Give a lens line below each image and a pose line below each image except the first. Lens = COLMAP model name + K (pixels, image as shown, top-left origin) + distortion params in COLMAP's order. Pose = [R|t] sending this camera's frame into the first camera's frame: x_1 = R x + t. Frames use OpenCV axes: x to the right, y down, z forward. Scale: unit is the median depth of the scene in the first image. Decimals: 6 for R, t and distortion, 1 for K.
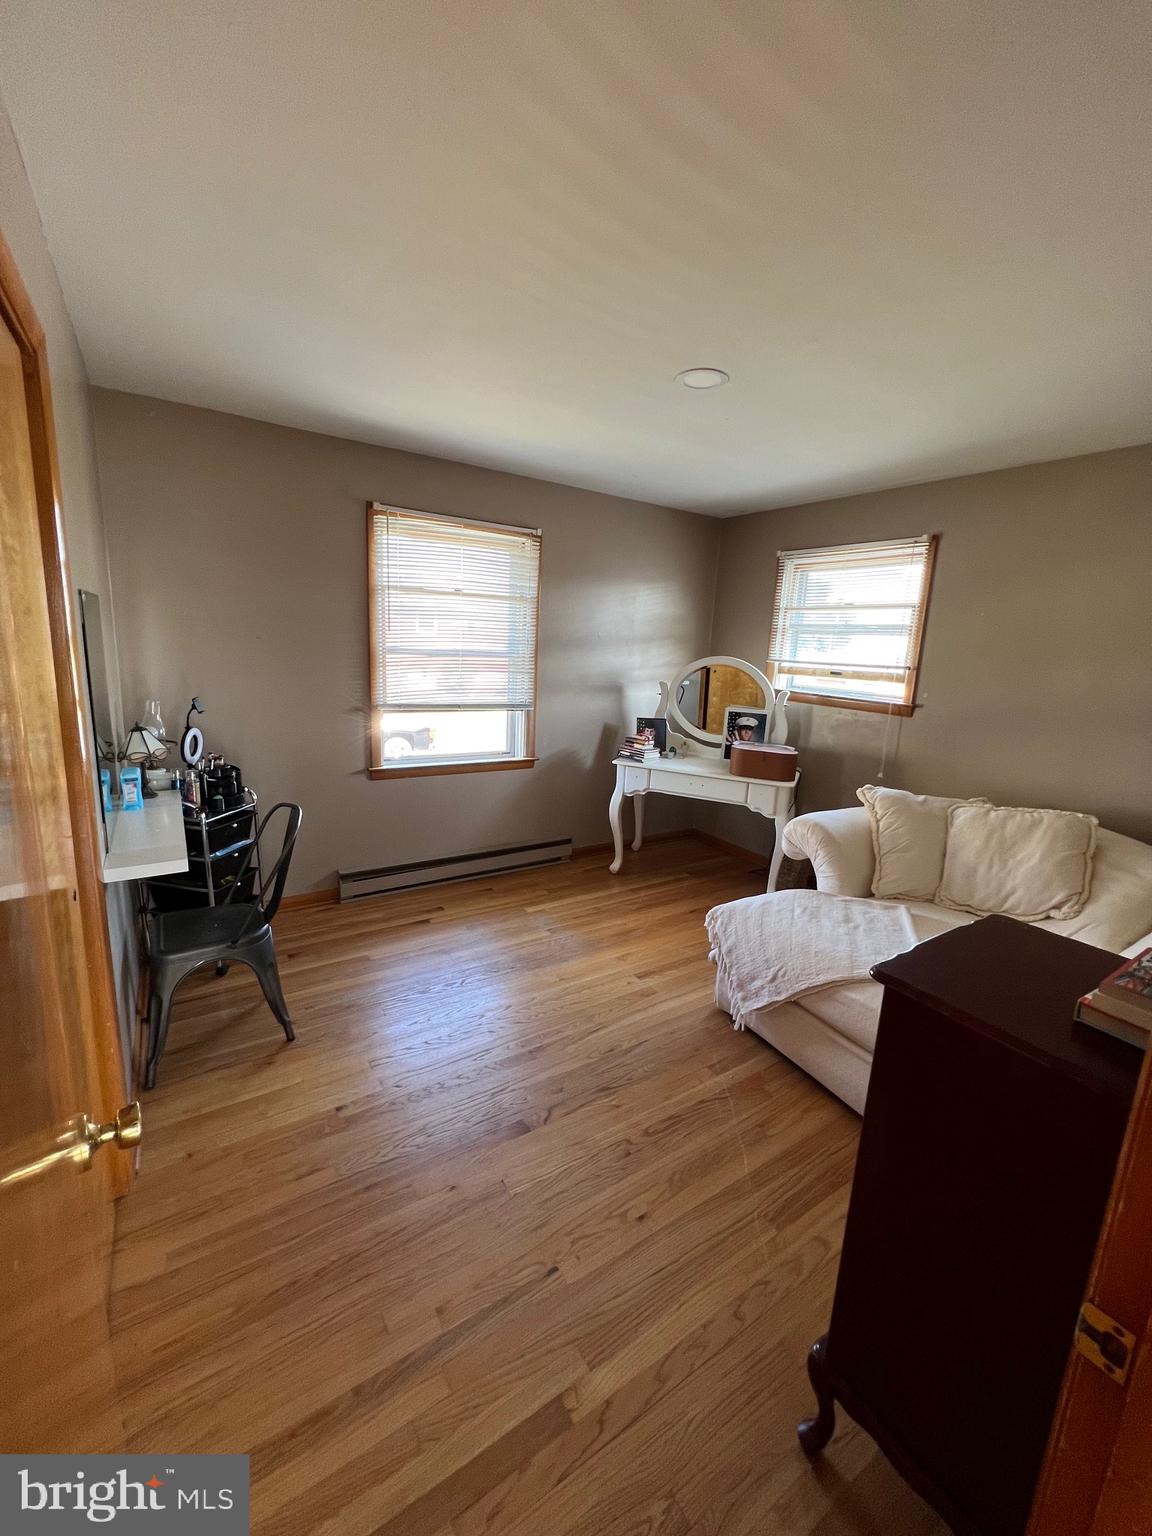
lens RADIAL K [[616.4, 0, 578.4], [0, 616.4, 758.7], [0, 0, 1]] dist [-0.001521, 0.000298]
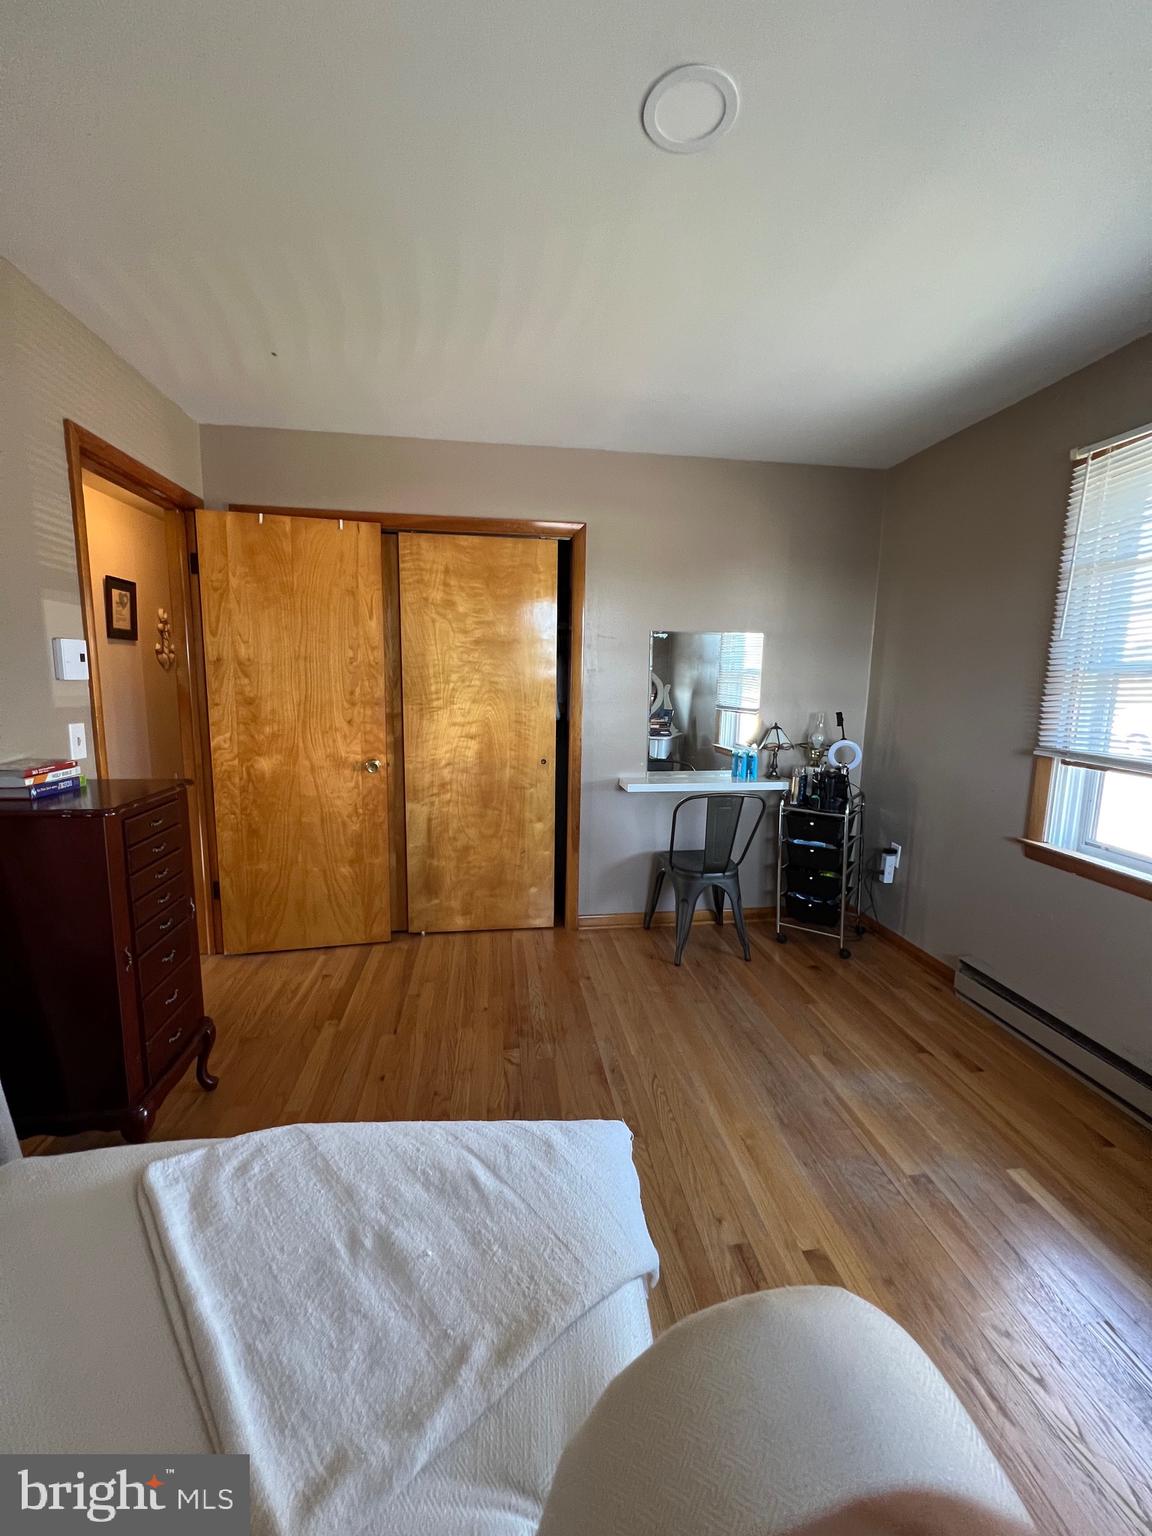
lens RADIAL K [[616.4, 0, 580.5], [0, 616.4, 771.1], [0, 0, 1]] dist [-0.001521, 0.000298]
pose [[-0.424898, 0.085152, -0.901227, 0.539119], [-0.208039, 0.959734, 0.188763, -0.092168], [0.881012, 0.267695, -0.390074, 0.899335]]
